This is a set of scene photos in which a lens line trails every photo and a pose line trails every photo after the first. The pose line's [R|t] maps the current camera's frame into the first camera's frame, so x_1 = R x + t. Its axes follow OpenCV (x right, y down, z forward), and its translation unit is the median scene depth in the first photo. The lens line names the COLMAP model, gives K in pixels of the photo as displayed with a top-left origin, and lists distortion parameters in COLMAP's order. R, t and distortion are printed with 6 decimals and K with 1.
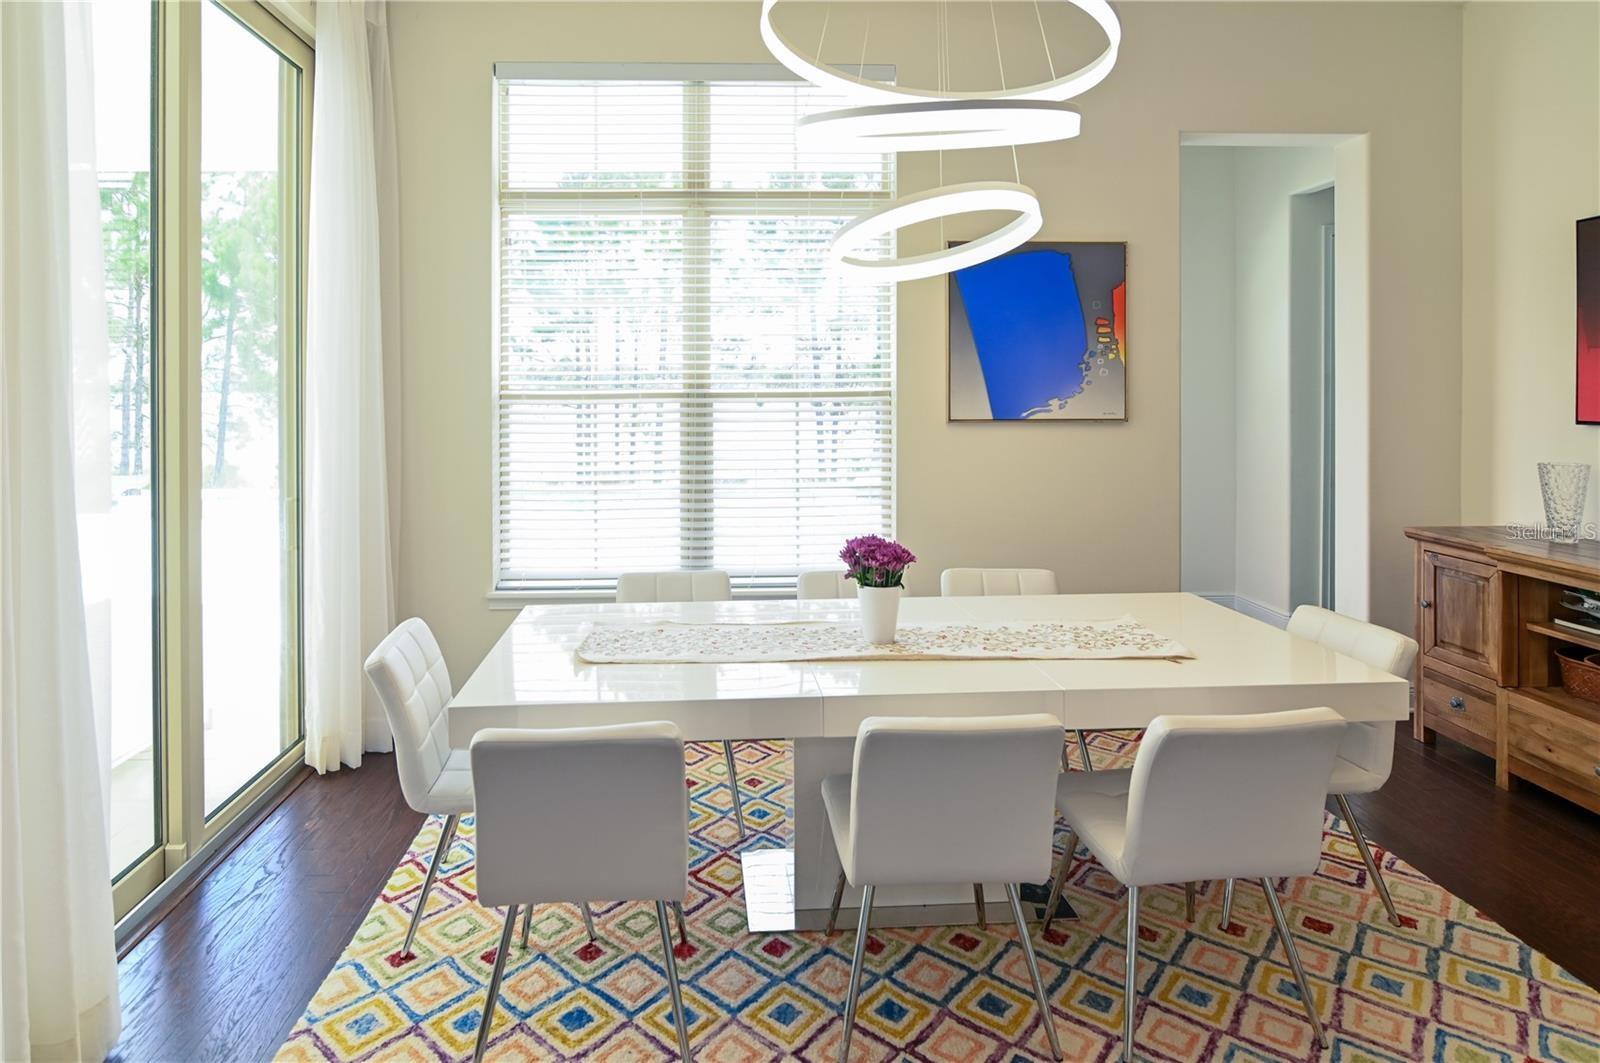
lens RADIAL K [[885.3, 0, 740.4], [0, 885.3, 394.5], [0, 0, 1]] dist [0.004476, -0.002573]
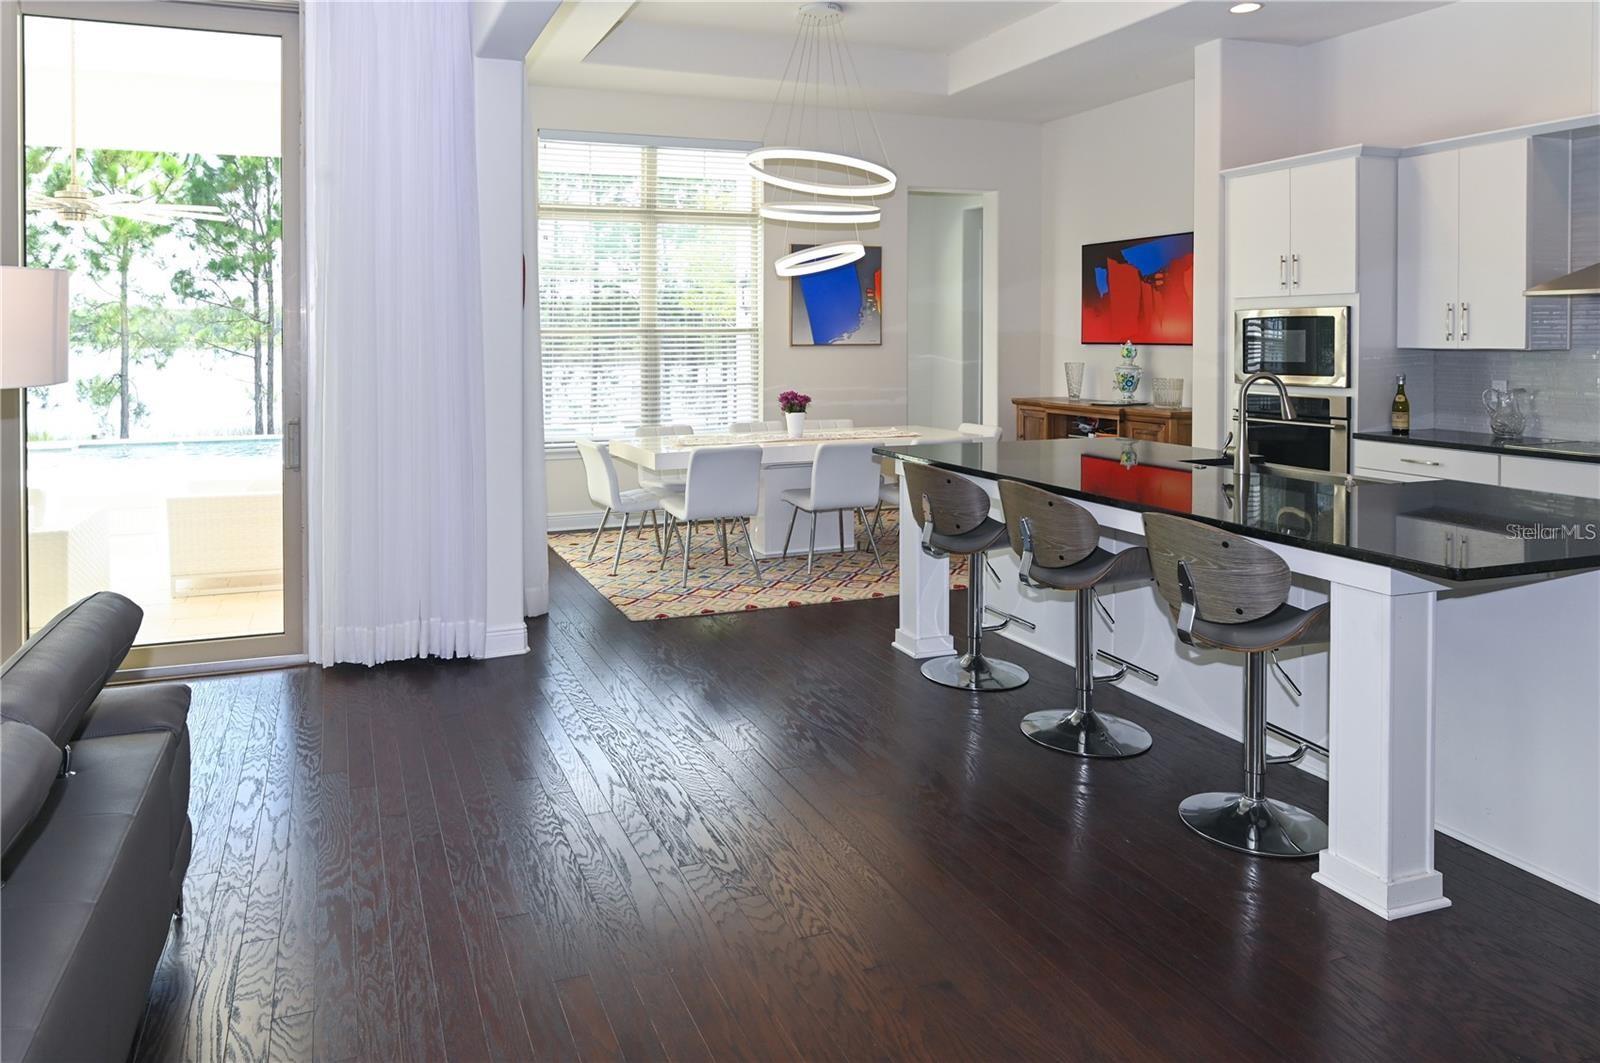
lens RADIAL K [[1034.5, 0, 694.6], [0, 1034.5, 352.0], [0, 0, 1]] dist [-0.015417, 0.007645]
pose [[0.957613, -0.005339, 0.288008, -0.548419], [0.003122, 0.999962, 0.008155, 0.025698], [-0.288041, -0.006910, 0.957593, -0.932005]]
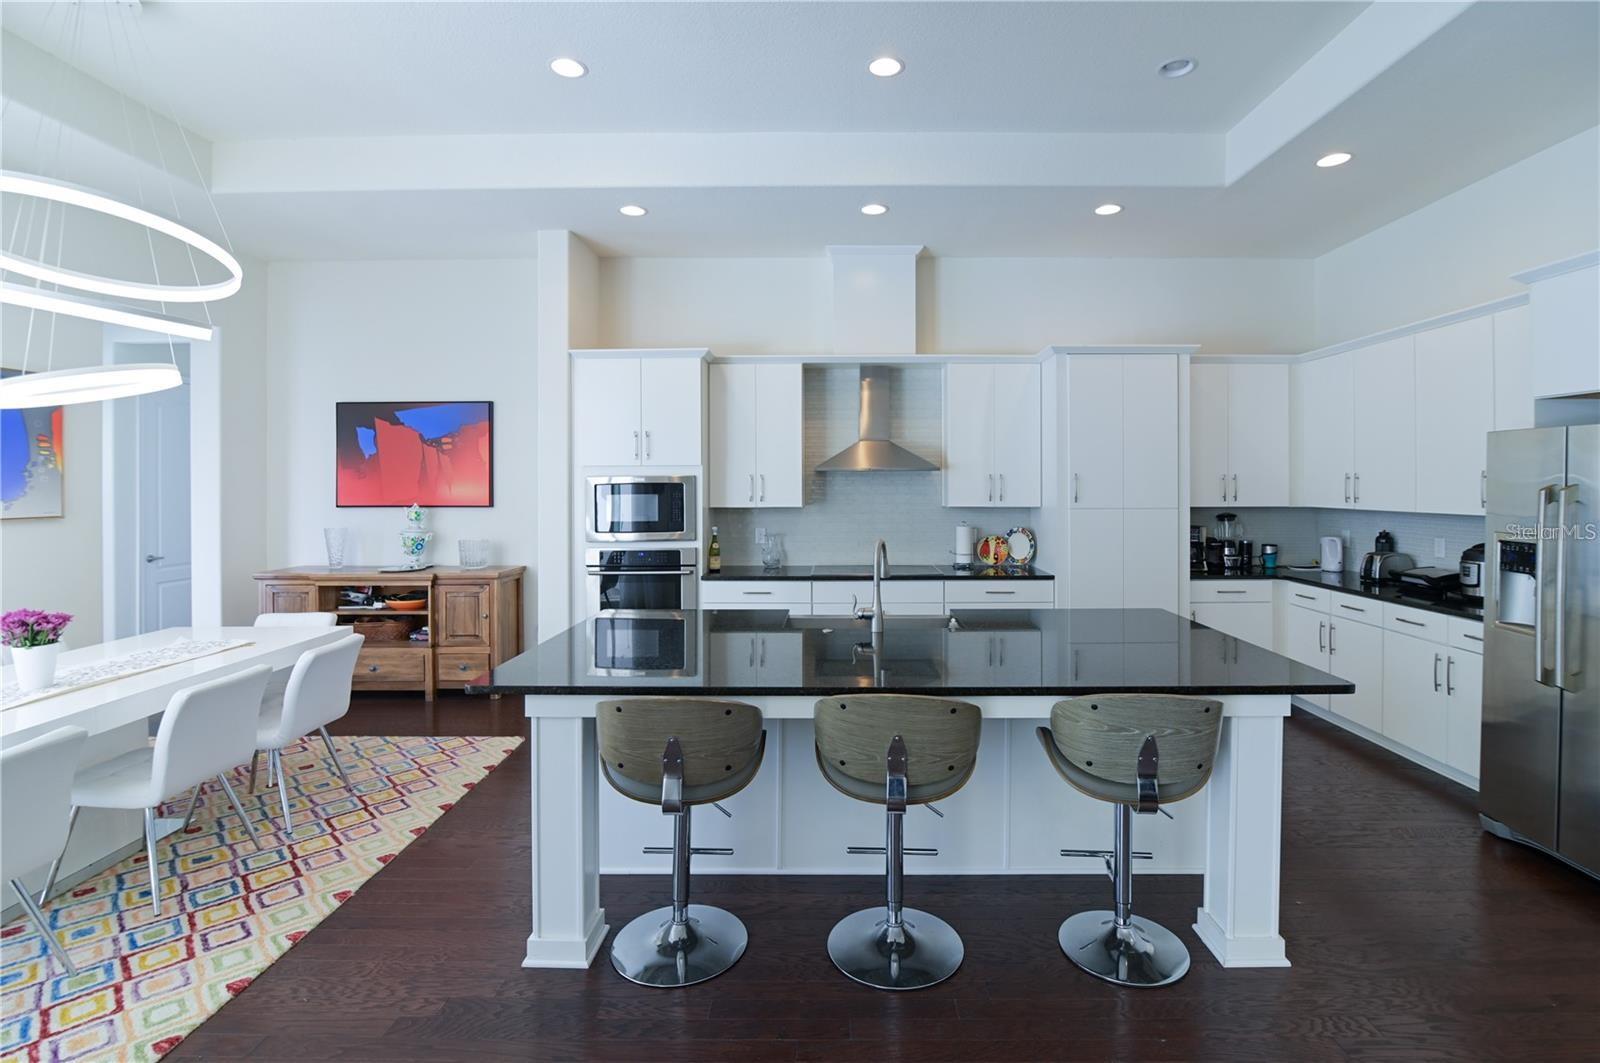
lens RADIAL K [[751.9, 0, 828.2], [0, 751.9, 485.2], [0, 0, 1]] dist [-0.018911, 0.000716]
pose [[0.049119, -0.002110, 0.998791, -0.564535], [0.012395, 0.999922, 0.001503, -0.004568], [-0.998716, 0.012306, 0.049141, -0.140602]]
